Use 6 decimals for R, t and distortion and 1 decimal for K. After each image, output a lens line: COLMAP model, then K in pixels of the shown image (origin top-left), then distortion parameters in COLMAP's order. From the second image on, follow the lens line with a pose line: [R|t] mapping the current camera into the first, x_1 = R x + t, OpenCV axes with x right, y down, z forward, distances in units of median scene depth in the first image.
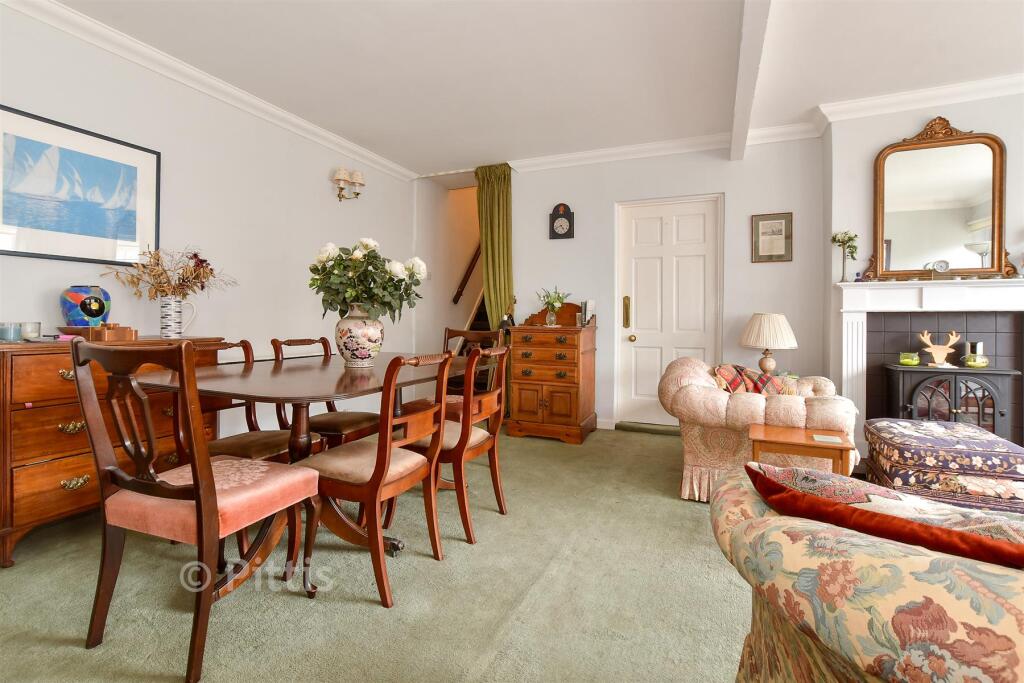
lens RADIAL K [[459.0, 0, 510.9], [0, 459.0, 319.4], [0, 0, 1]] dist [-0.000604, -0.000037]
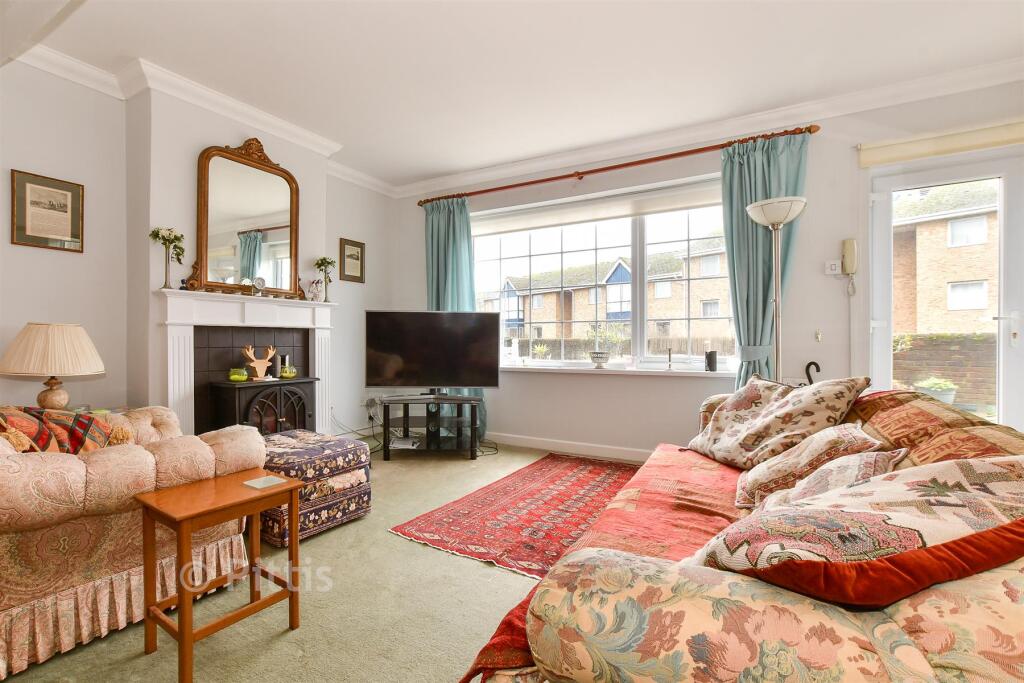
lens RADIAL K [[457.3, 0, 512.0], [0, 457.3, 341.5], [0, 0, 1]] dist [-0.016369, -0.000219]
pose [[0.111148, -0.002569, 0.993801, -0.021626], [-0.004101, 0.999987, 0.003044, 0.010234], [-0.993795, -0.004413, 0.111136, 0.314819]]
